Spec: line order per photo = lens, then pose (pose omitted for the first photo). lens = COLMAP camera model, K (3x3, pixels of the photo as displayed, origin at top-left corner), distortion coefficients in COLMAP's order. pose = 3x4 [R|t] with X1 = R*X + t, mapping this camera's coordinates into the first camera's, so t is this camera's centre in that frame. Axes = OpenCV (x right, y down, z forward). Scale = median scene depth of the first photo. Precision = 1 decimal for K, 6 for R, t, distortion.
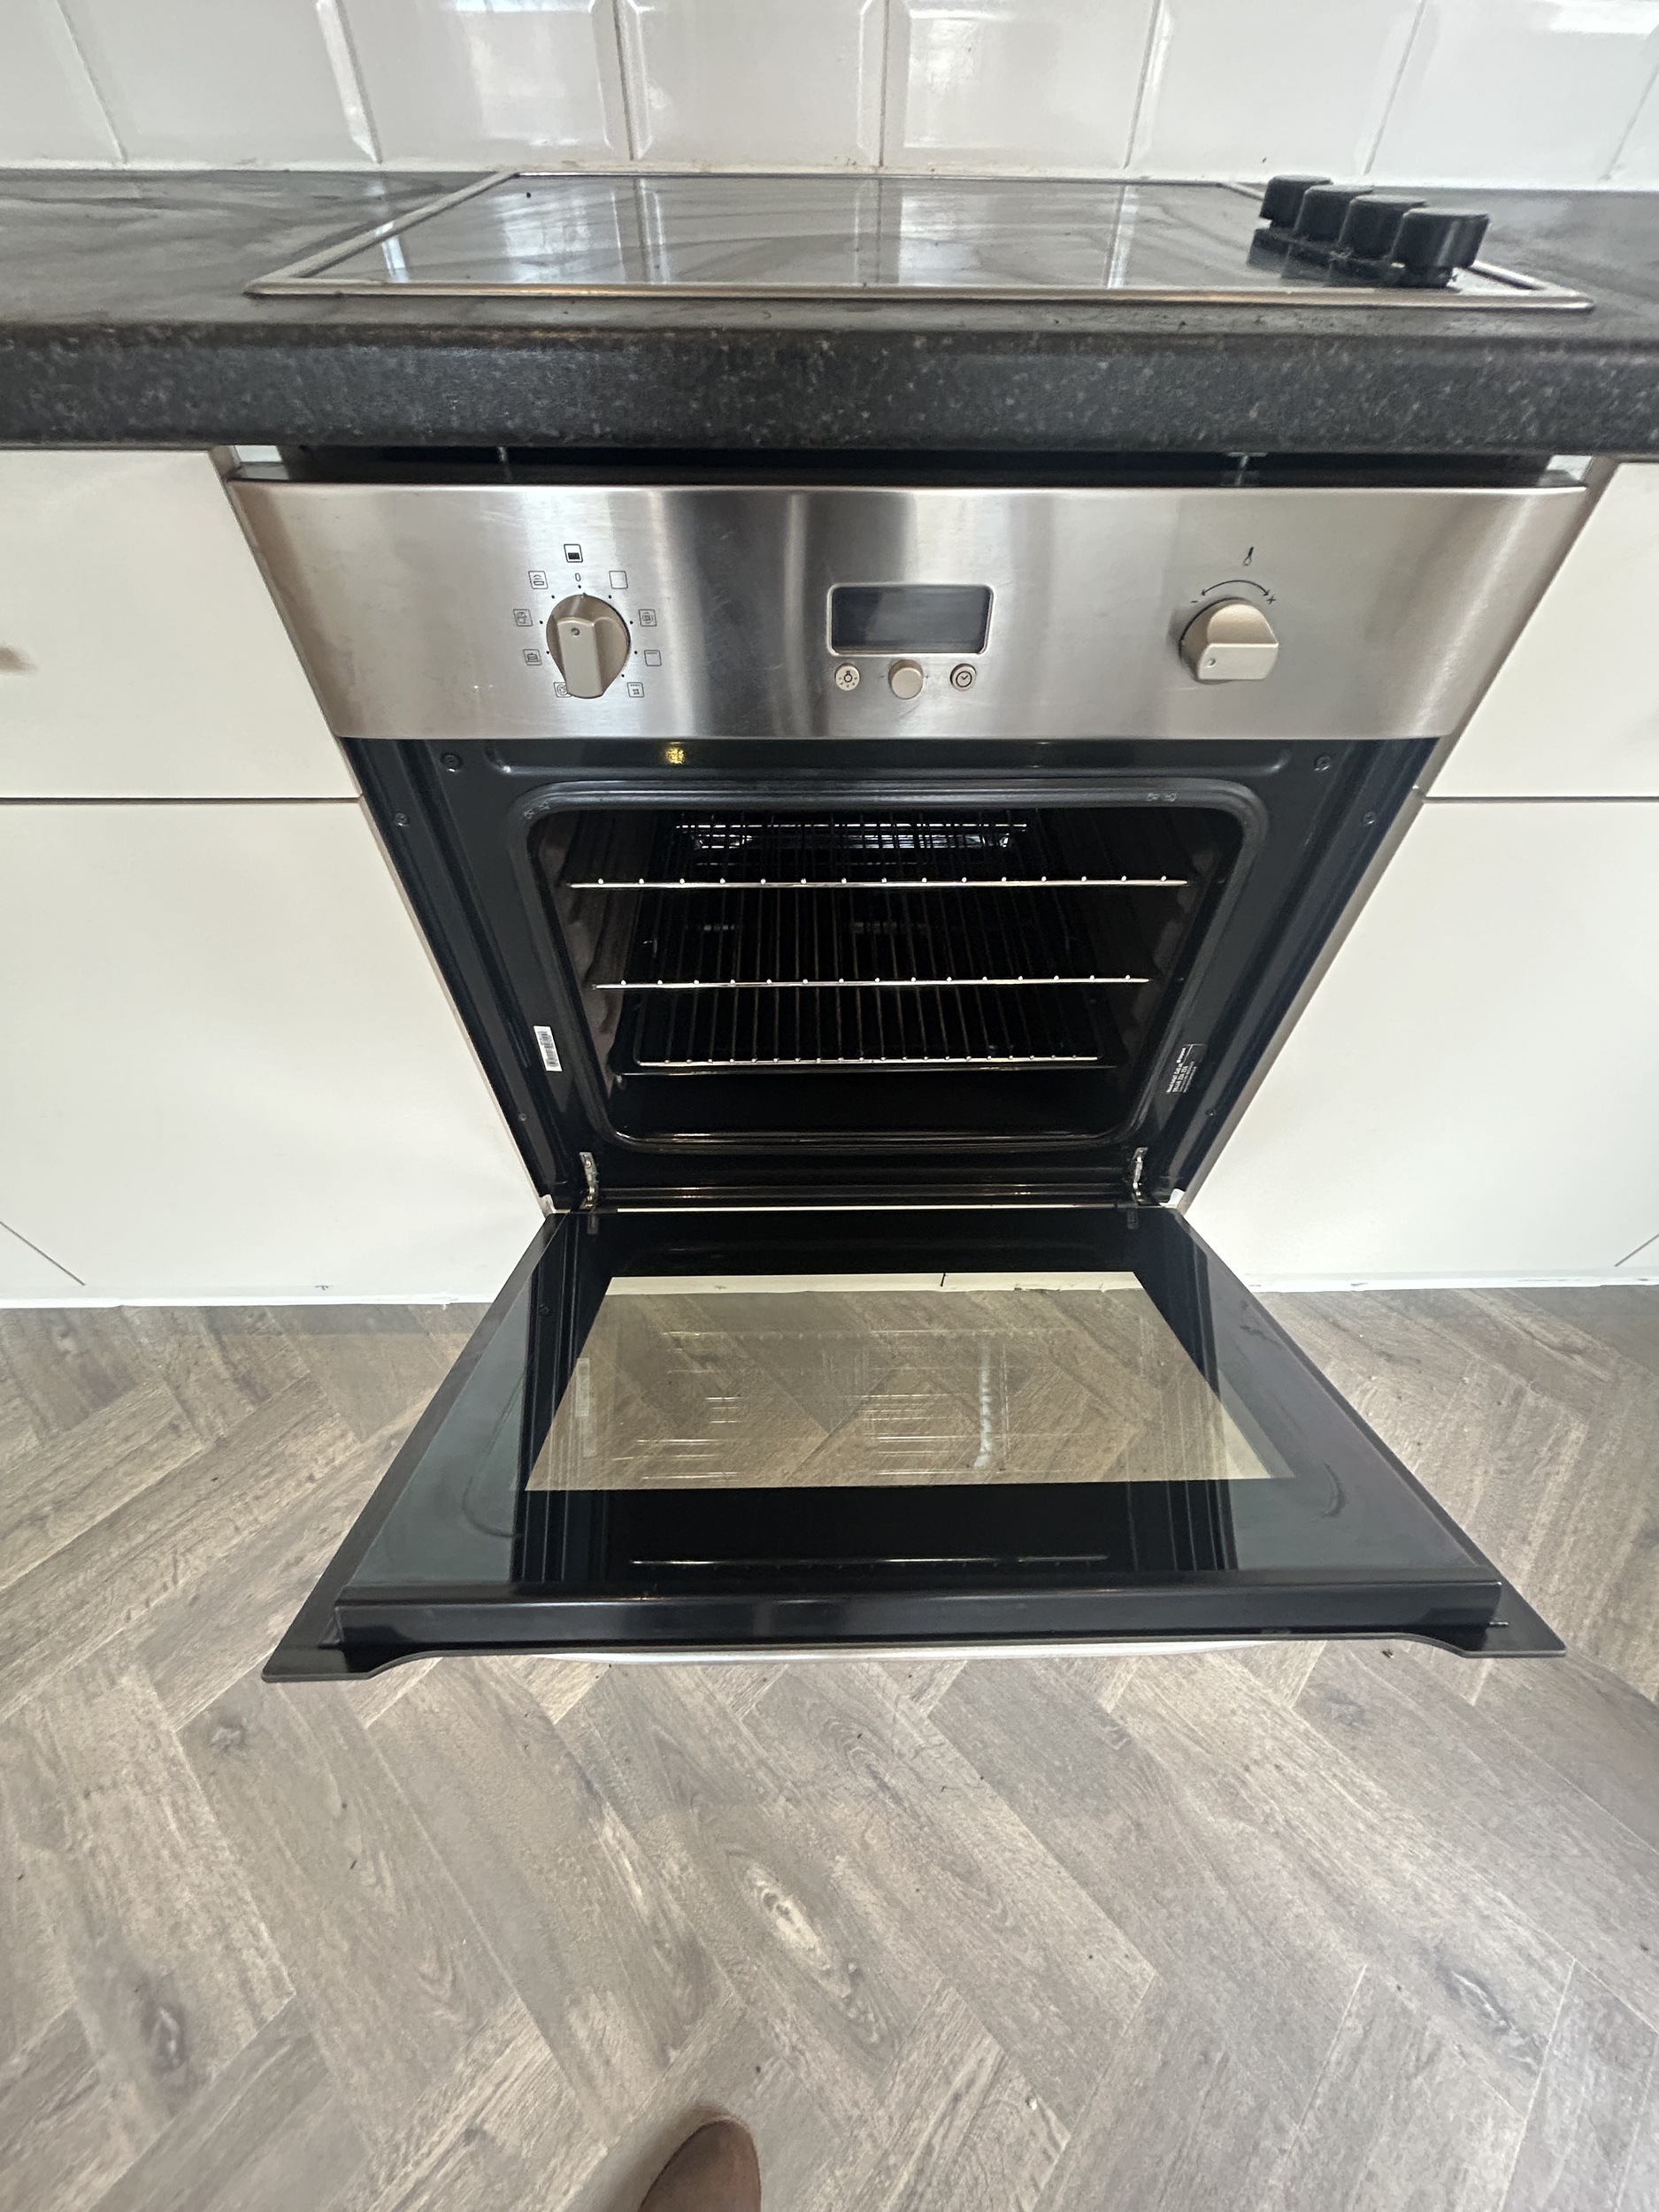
lens RADIAL K [[886.3, 0, 829.5], [0, 886.3, 1106.1], [0, 0, 1]] dist [0.001323, 0.000100]
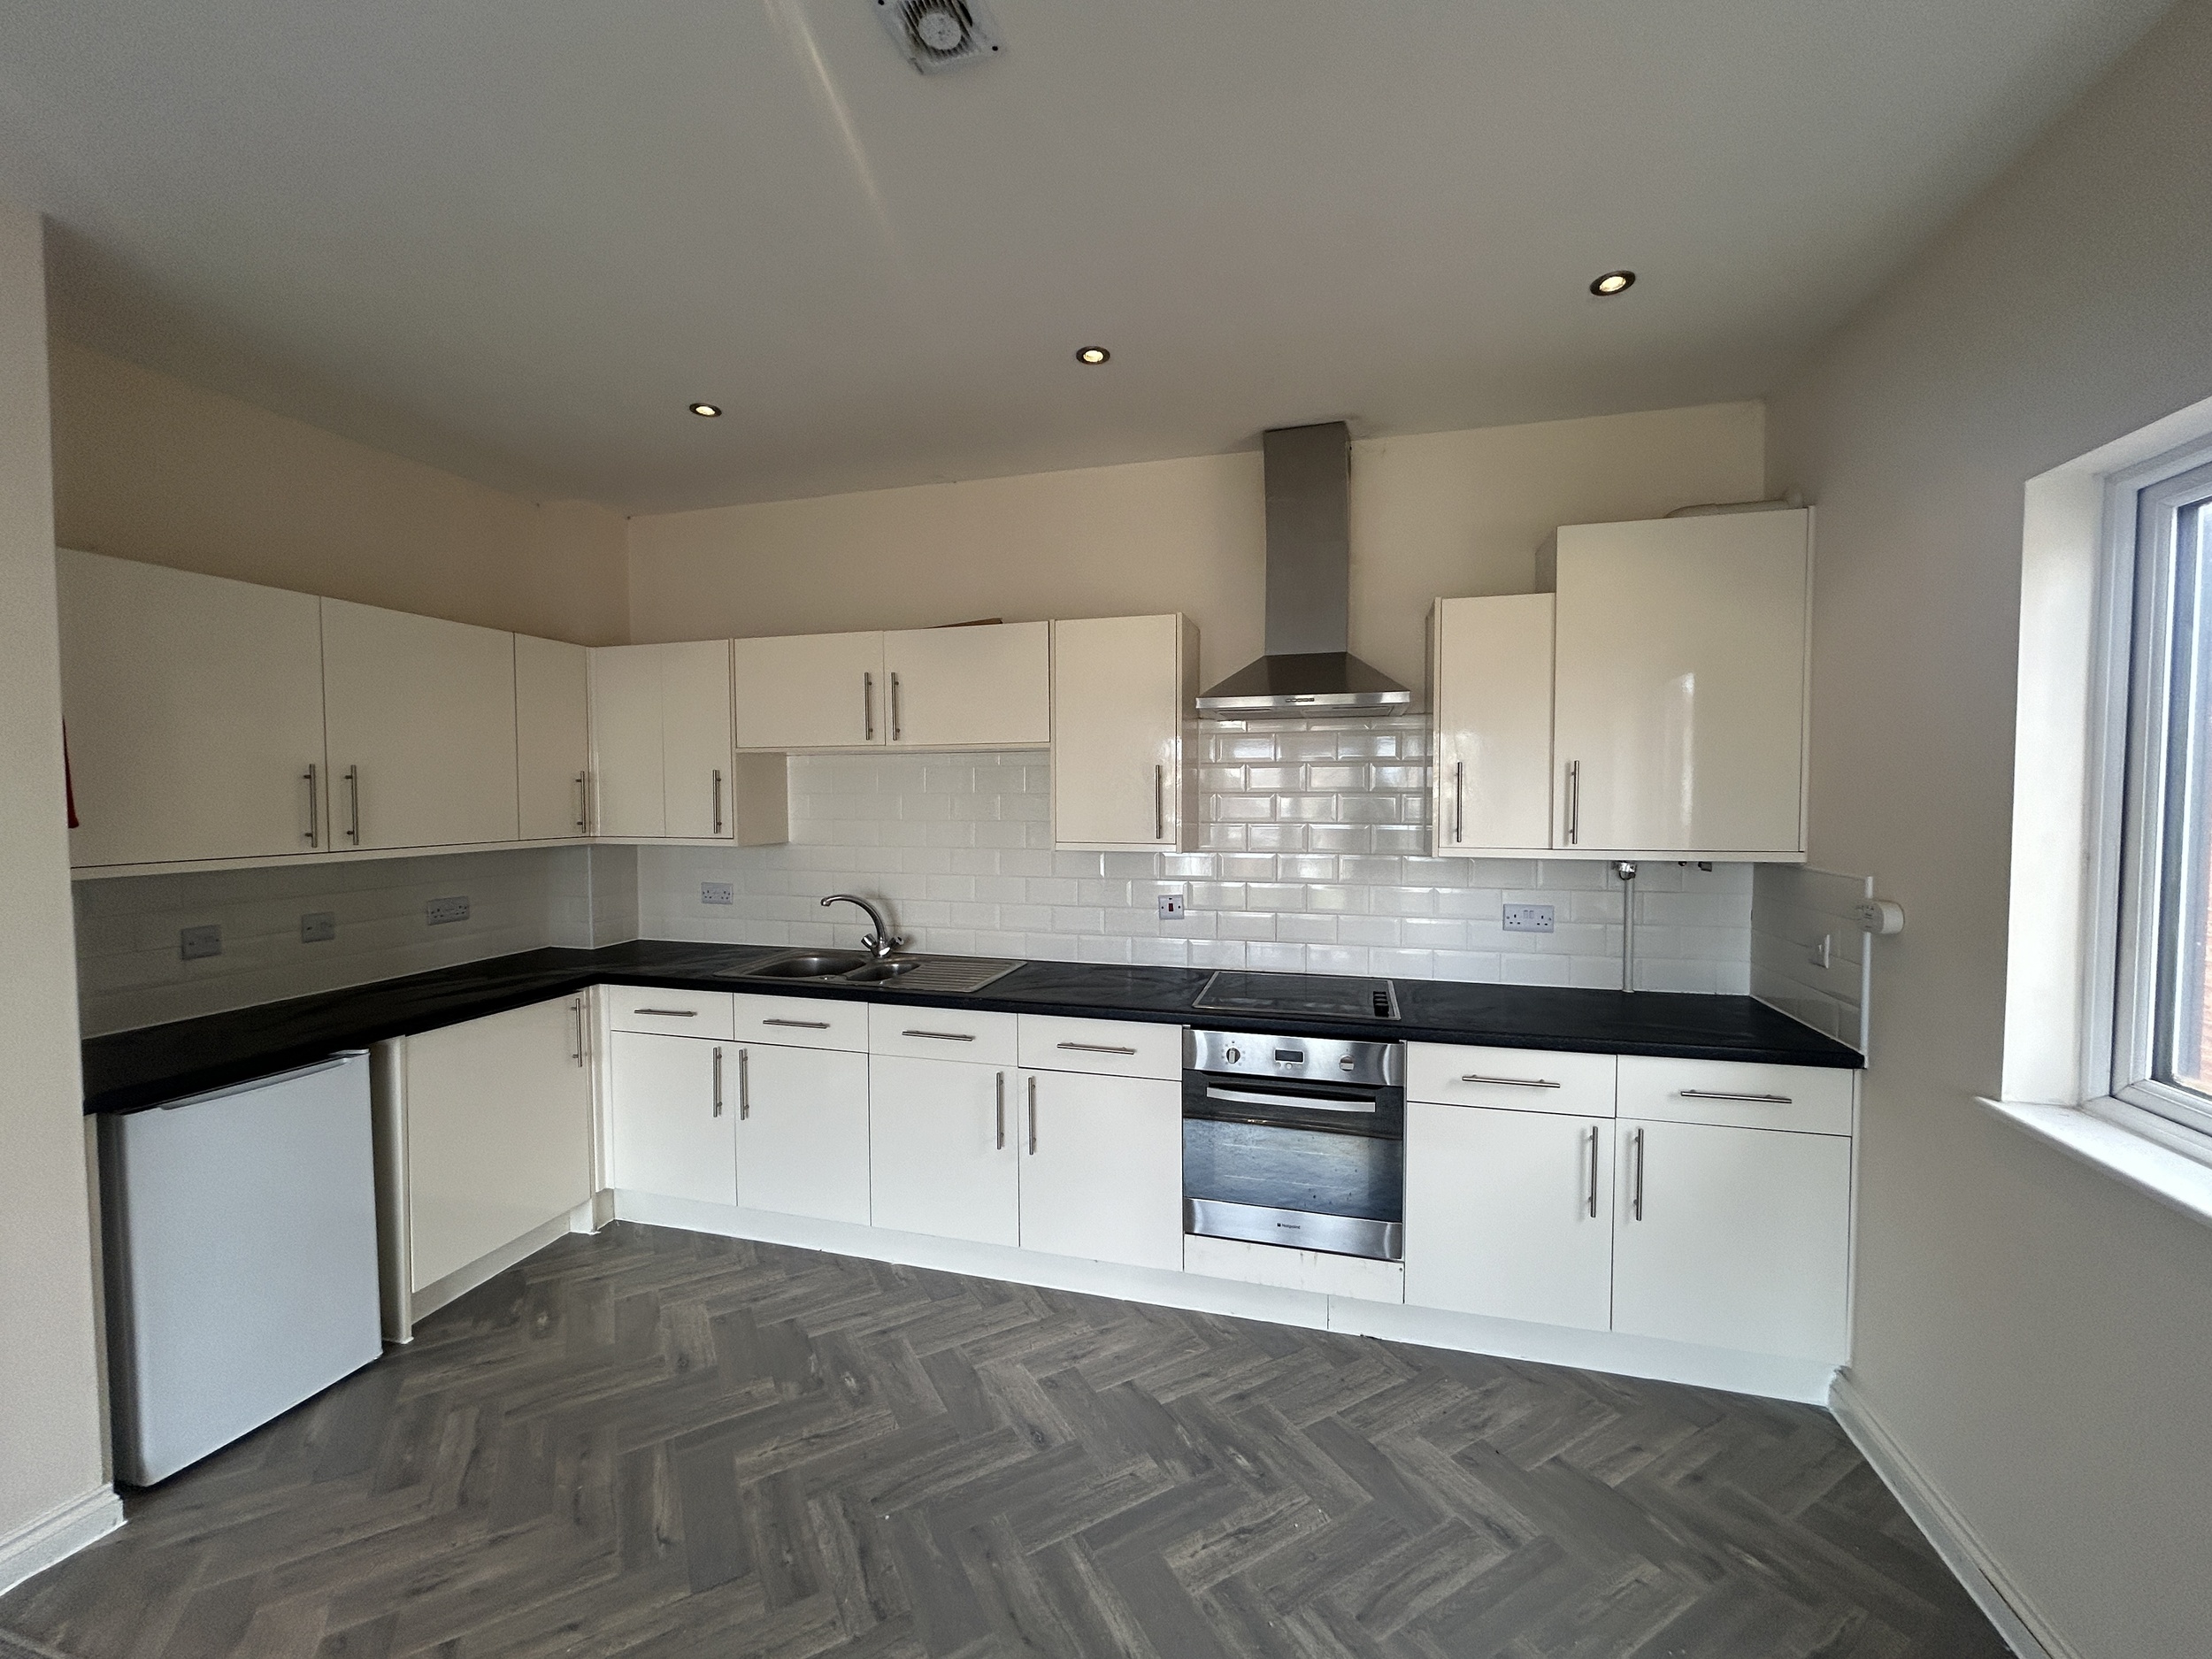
lens RADIAL K [[886.3, 0, 1109.3], [0, 886.3, 826.8], [0, 0, 1]] dist [0.001323, 0.000100]
pose [[0.959193, 0.000078, -0.282754, 0.357587], [-0.209921, 0.670134, -0.711937, 1.688851], [0.189428, 0.742240, 0.642804, -2.429439]]
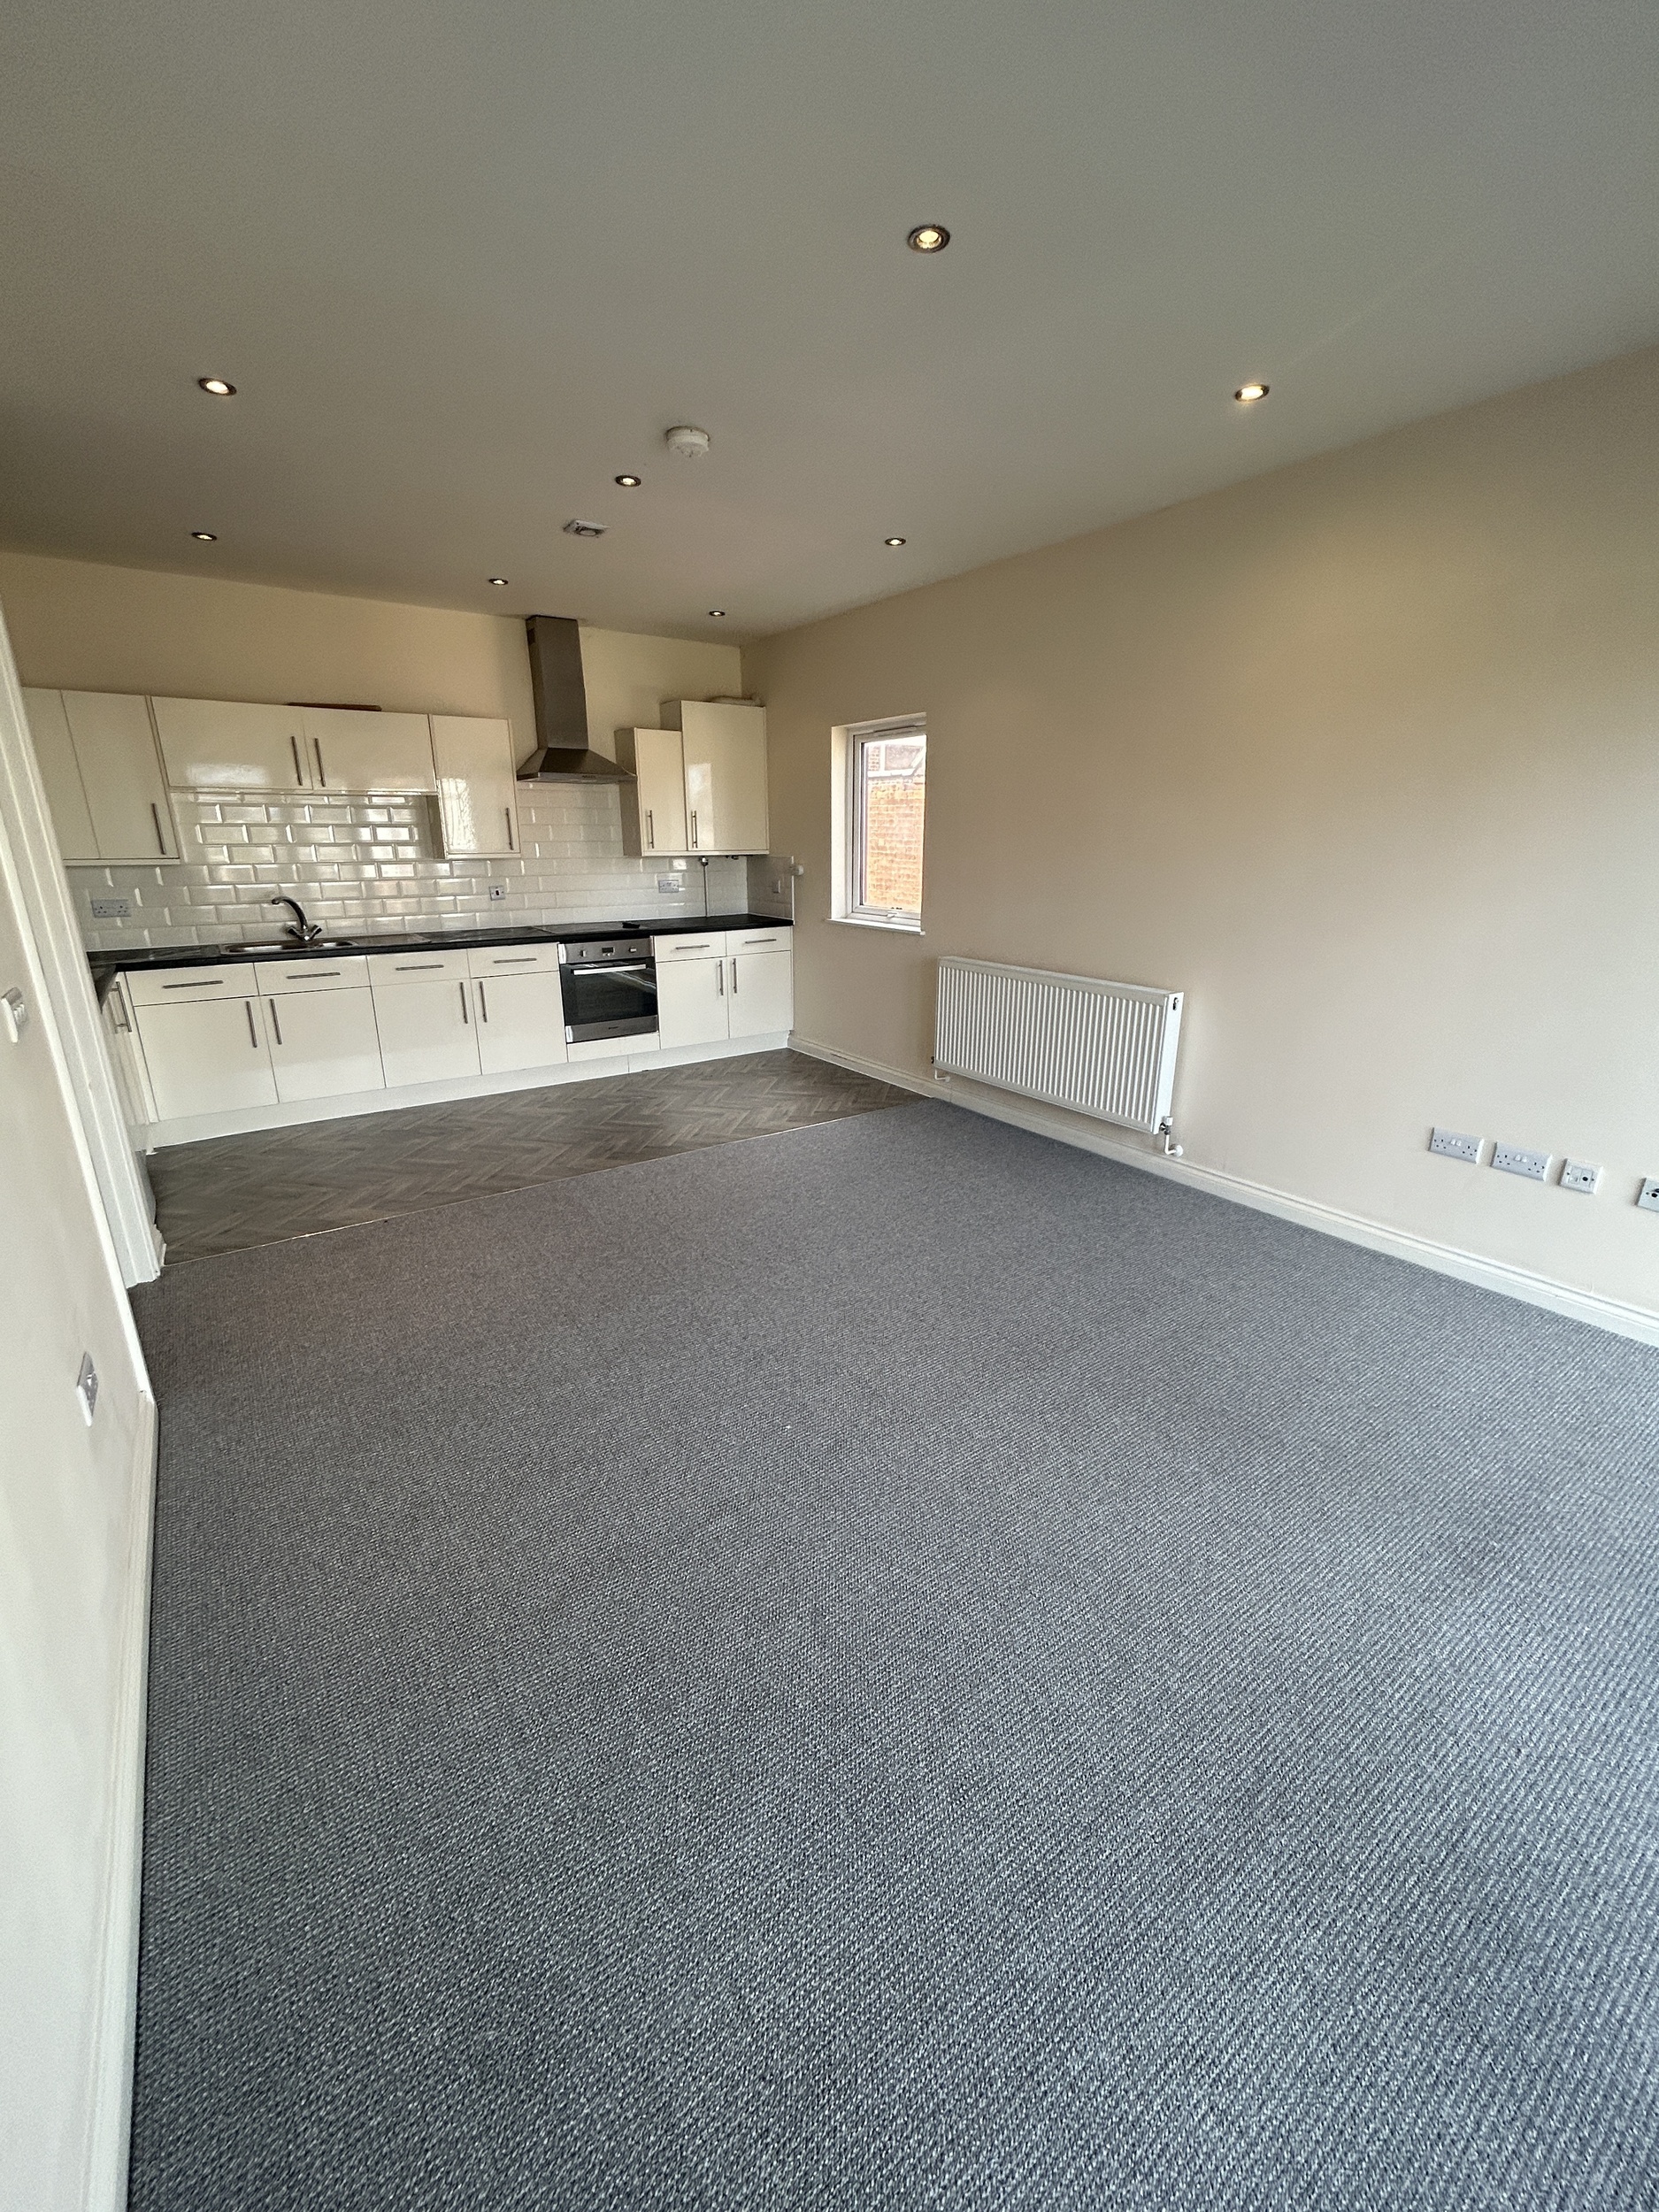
lens RADIAL K [[886.3, 0, 827.8], [0, 886.3, 1096.9], [0, 0, 1]] dist [0.001323, 0.000100]
pose [[0.831483, -0.169048, 0.529207, -2.597012], [0.433148, 0.793759, -0.427001, 4.709610], [-0.347879, 0.584269, 0.733219, -4.870599]]
